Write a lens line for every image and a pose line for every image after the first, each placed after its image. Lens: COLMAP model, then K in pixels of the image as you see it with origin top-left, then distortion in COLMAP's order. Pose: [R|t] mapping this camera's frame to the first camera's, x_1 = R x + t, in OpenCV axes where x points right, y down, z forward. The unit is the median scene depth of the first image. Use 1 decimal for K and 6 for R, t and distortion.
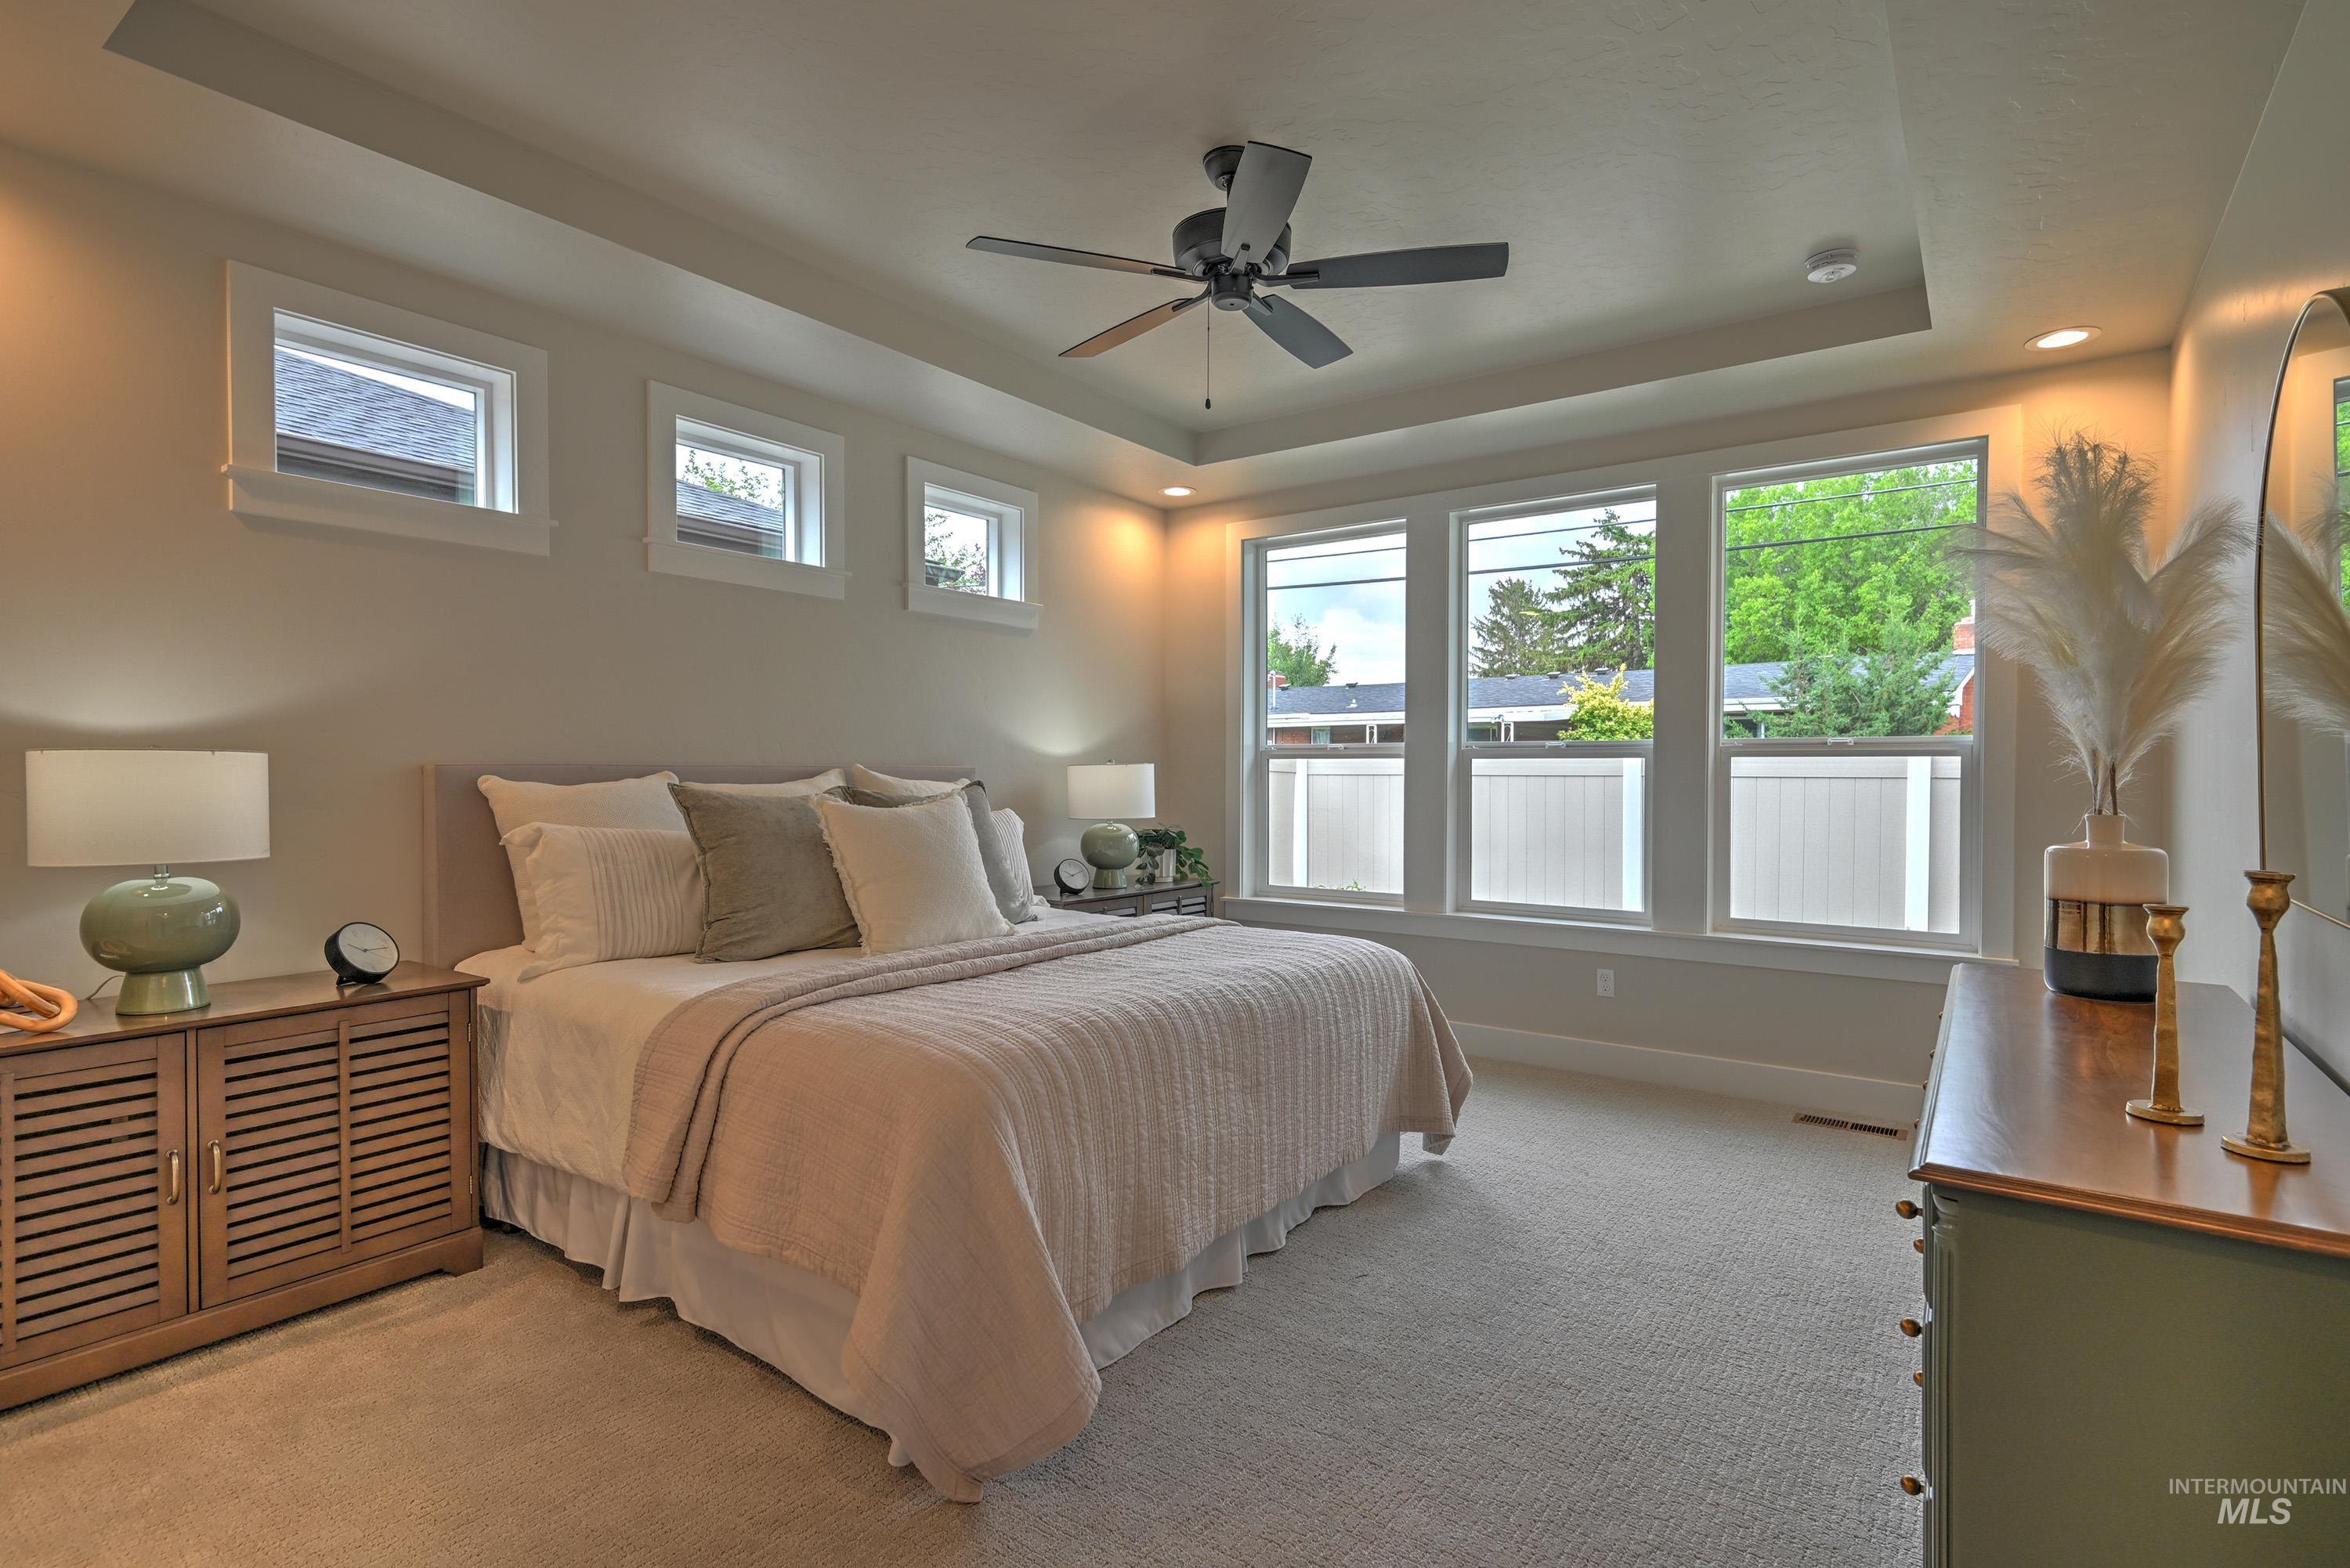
lens RADIAL K [[1135.1, 0, 1102.7], [0, 1135.1, 776.2], [0, 0, 1]] dist [0.005056, -0.005559]
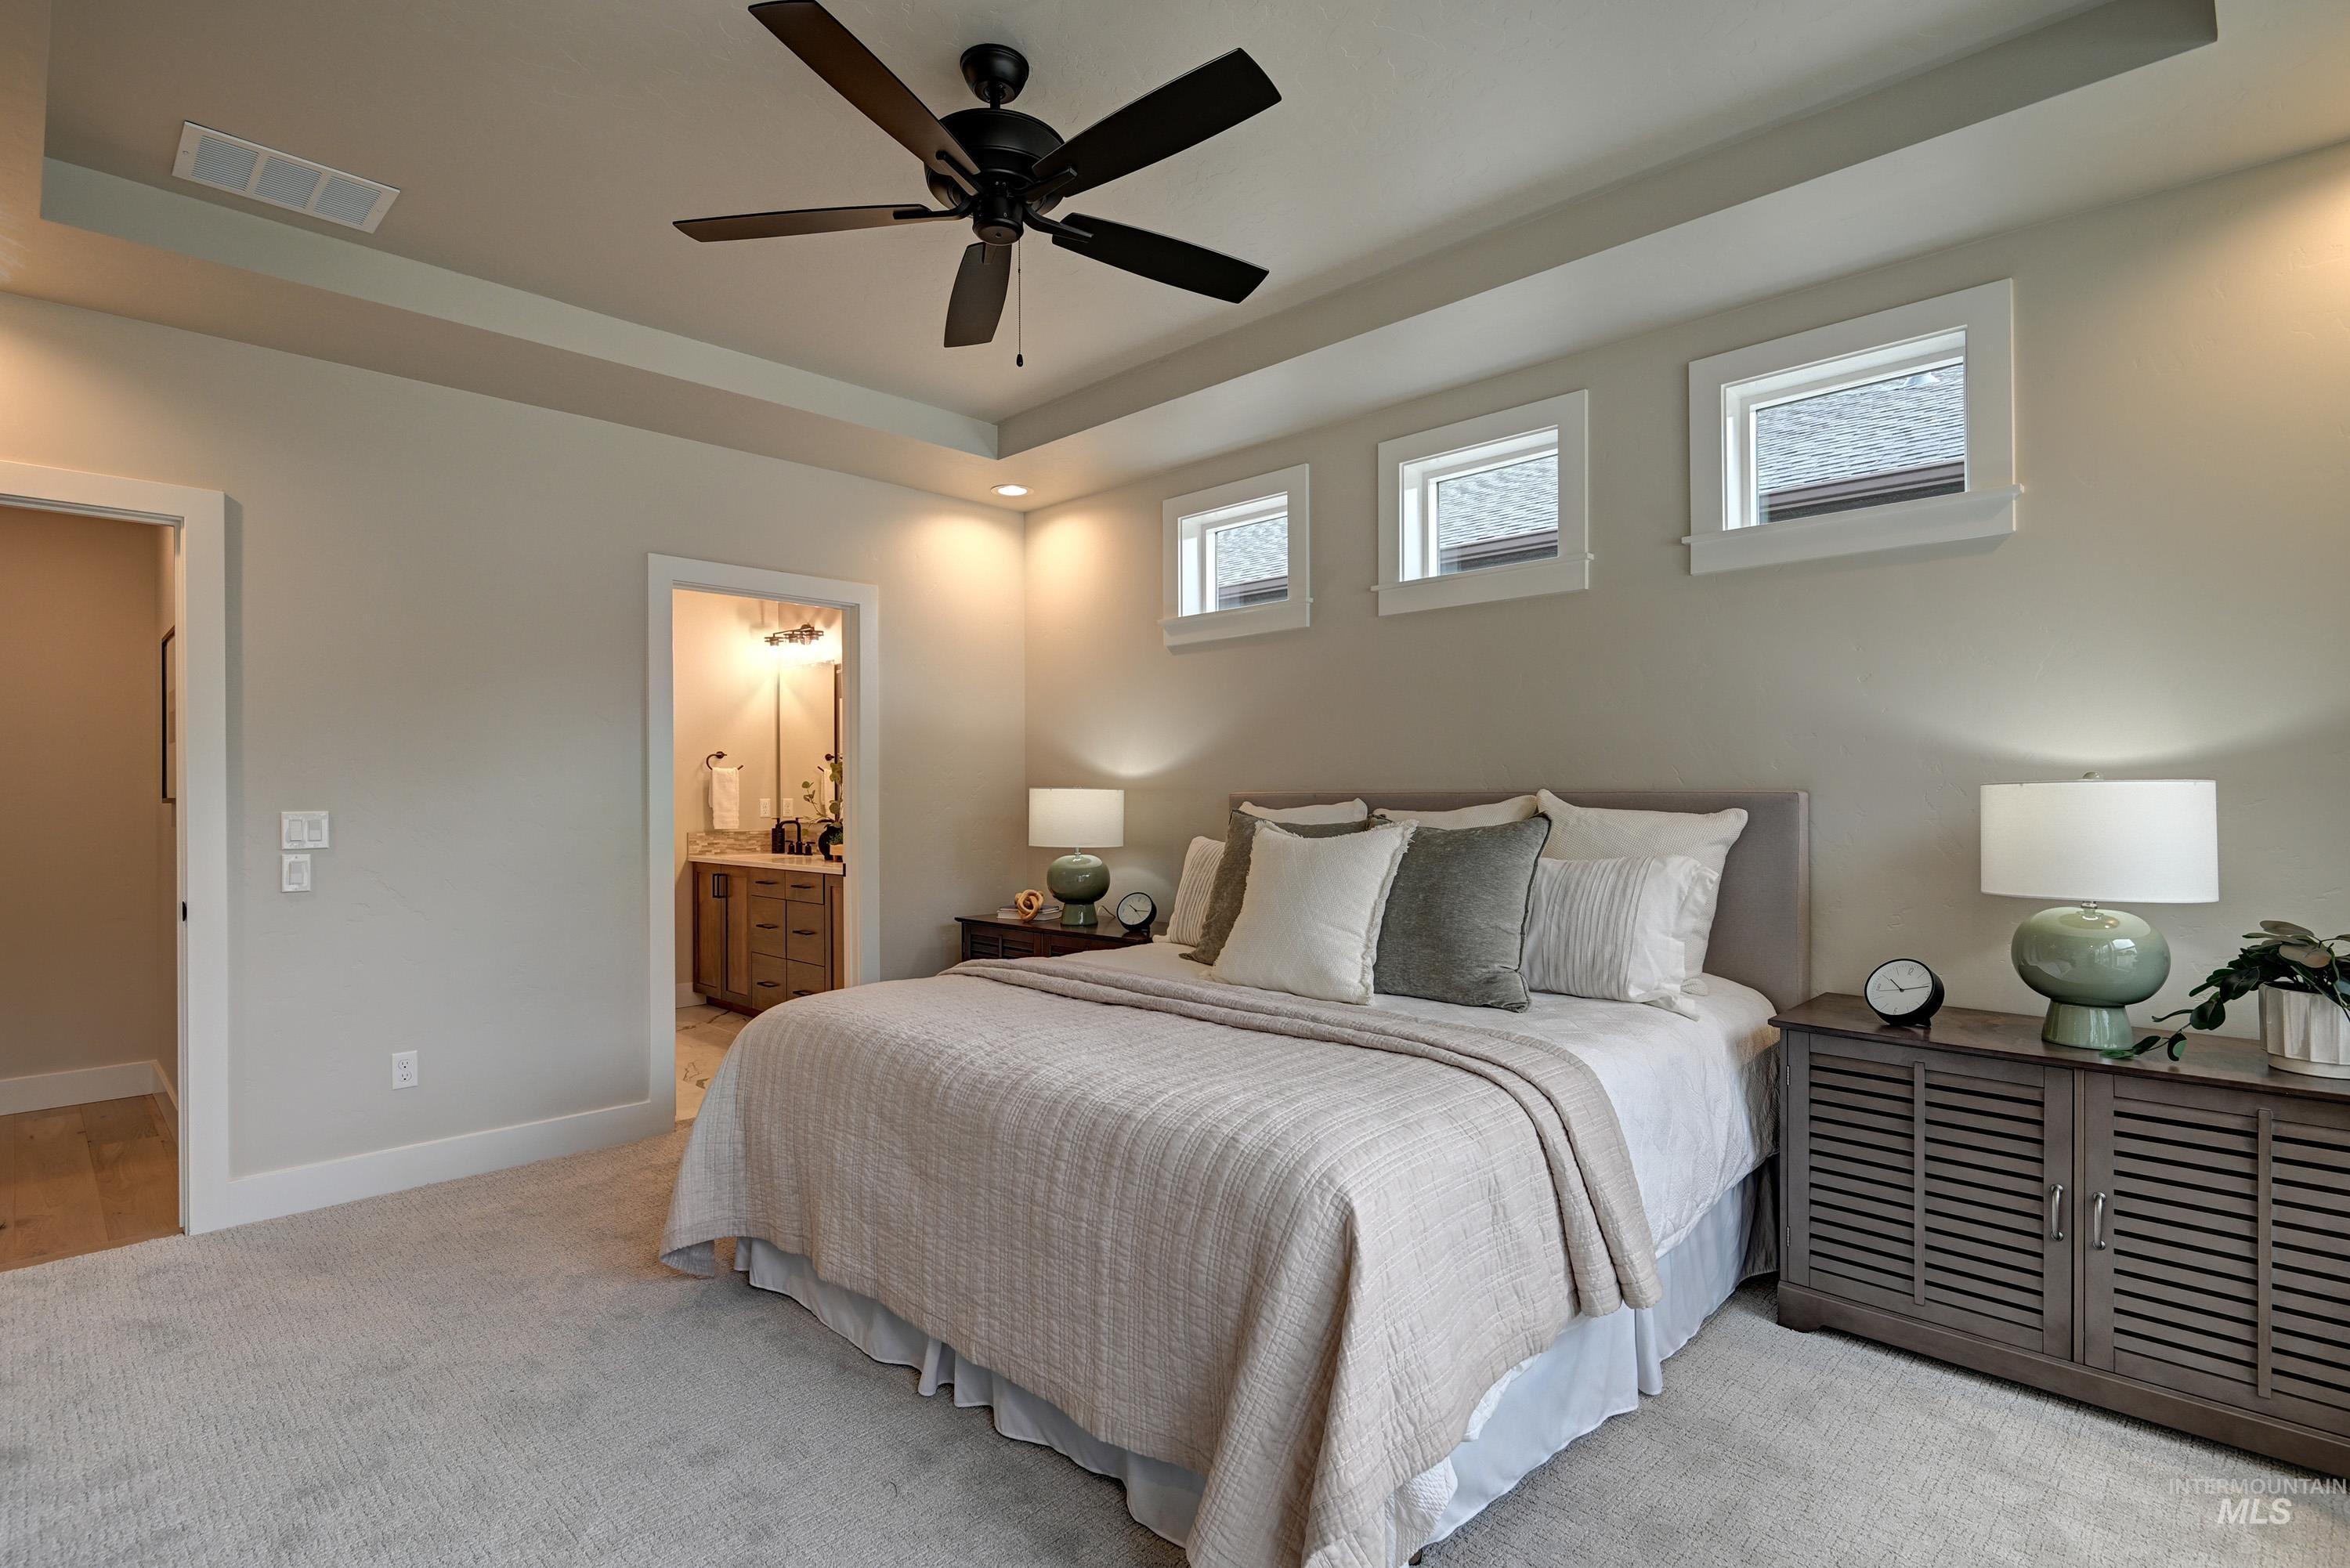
lens RADIAL K [[1135.1, 0, 1171.4], [0, 1135.1, 783.9], [0, 0, 1]] dist [0.005056, -0.005559]
pose [[-0.139261, -0.010249, -0.990203, 0.641240], [-0.009527, 0.999914, -0.009010, -0.008177], [0.990210, 0.008179, -0.139346, 0.877781]]
